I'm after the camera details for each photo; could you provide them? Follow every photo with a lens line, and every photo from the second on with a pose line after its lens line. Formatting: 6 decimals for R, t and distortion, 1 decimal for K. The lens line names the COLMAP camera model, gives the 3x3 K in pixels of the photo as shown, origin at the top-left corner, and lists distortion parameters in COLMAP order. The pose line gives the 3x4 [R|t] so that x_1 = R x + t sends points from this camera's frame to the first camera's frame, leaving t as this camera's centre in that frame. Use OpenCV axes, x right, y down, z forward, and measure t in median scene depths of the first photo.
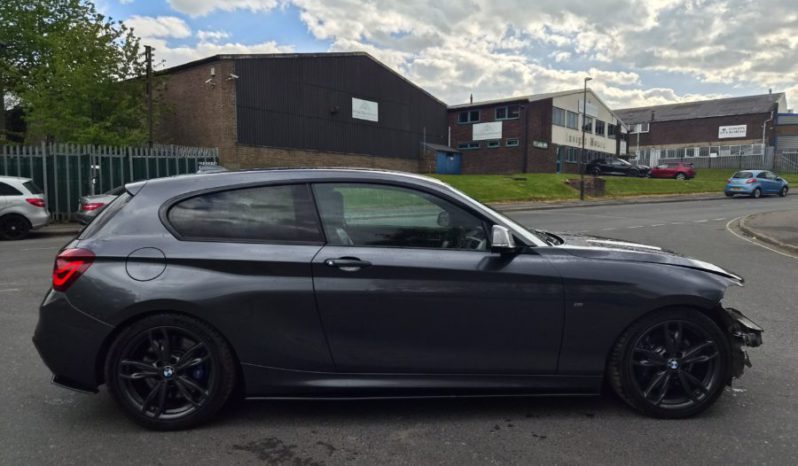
lens RADIAL K [[539.8, 0, 396.9], [0, 539.8, 233.7], [0, 0, 1]] dist [0.056096, -0.040106]
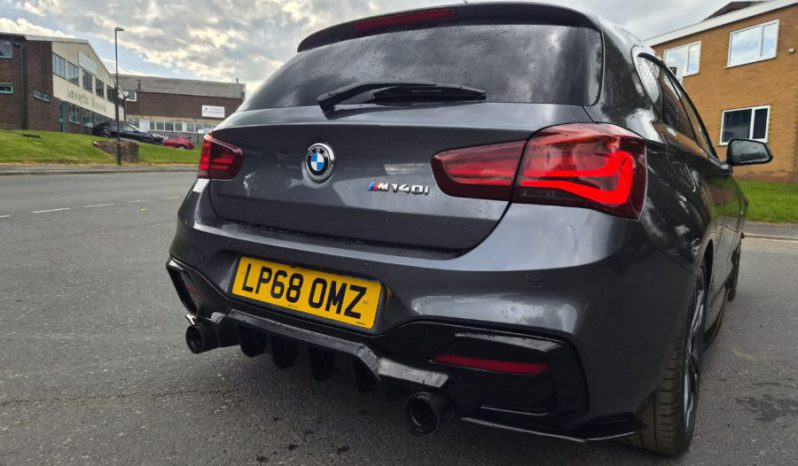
lens RADIAL K [[539.8, 0, 396.4], [0, 539.8, 230.0], [0, 0, 1]] dist [0.056096, -0.040106]
pose [[0.597346, -0.054278, 0.800145, -0.086012], [0.023293, 0.998460, 0.050342, 0.007180], [-0.801645, -0.011434, 0.597691, 0.071949]]
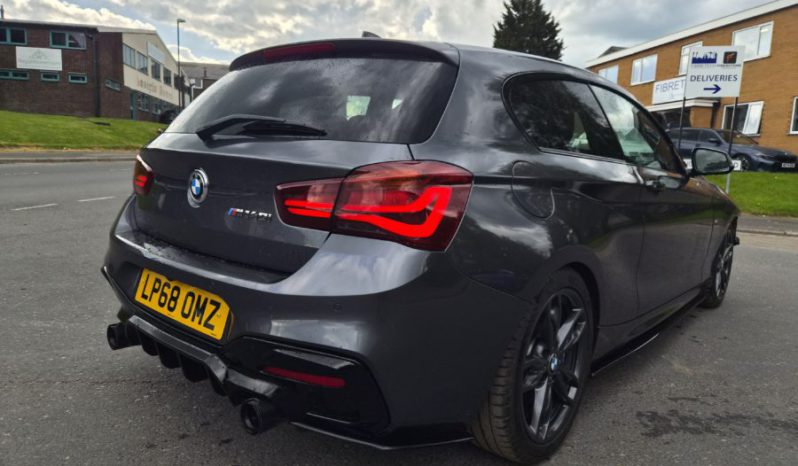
lens RADIAL K [[539.8, 0, 398.2], [0, 539.8, 235.1], [0, 0, 1]] dist [0.056096, -0.040106]
pose [[0.679334, -0.068740, 0.730602, -0.078909], [0.009999, 0.996378, 0.084449, 0.004388], [-0.733761, -0.050064, 0.677561, 0.057813]]
